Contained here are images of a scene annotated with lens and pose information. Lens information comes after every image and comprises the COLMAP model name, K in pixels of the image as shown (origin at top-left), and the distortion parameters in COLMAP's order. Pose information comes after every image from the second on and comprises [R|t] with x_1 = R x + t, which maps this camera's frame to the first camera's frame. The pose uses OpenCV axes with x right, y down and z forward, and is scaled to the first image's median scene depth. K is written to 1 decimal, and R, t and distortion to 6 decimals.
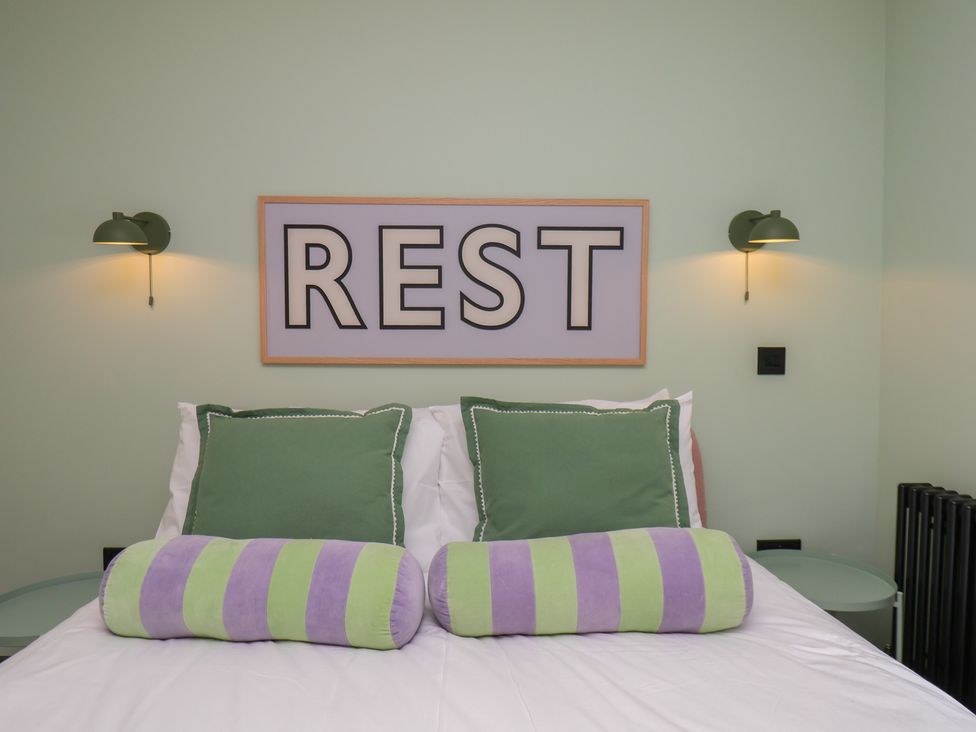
lens RADIAL K [[583.0, 0, 487.7], [0, 583.0, 370.1], [0, 0, 1]] dist [0.000150, -0.001185]
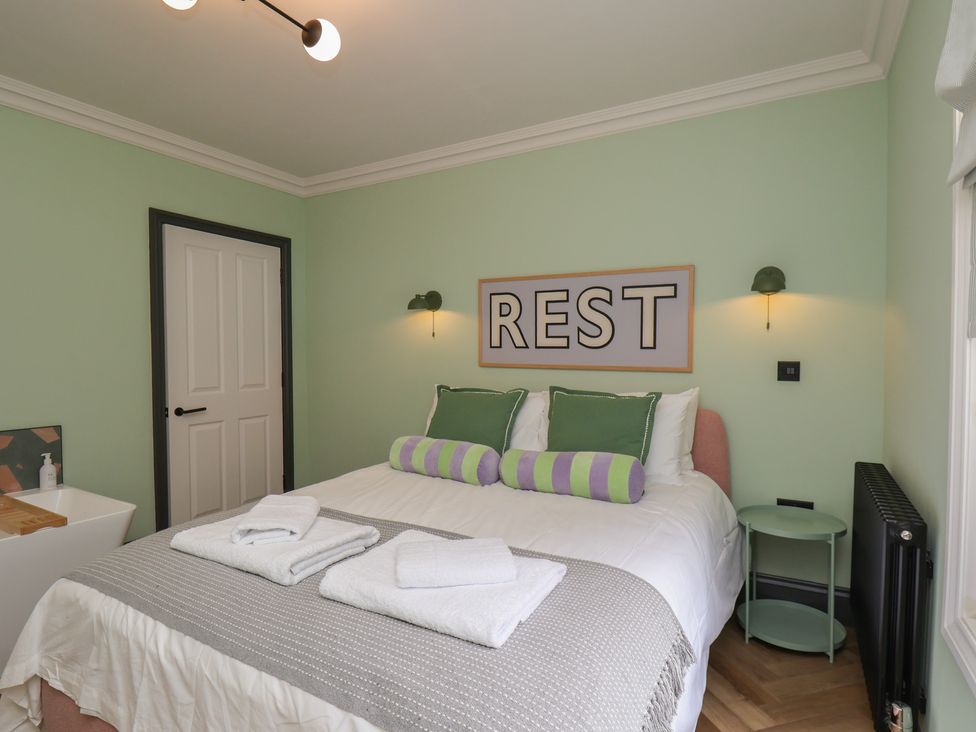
lens RADIAL K [[522.6, 0, 489.7], [0, 522.6, 364.9], [0, 0, 1]] dist [-0.003983, -0.000897]
pose [[0.859210, 0.017828, -0.511312, 0.522528], [-0.021936, 0.999757, -0.002002, -0.013241], [0.511153, 0.012937, 0.859393, -0.459699]]
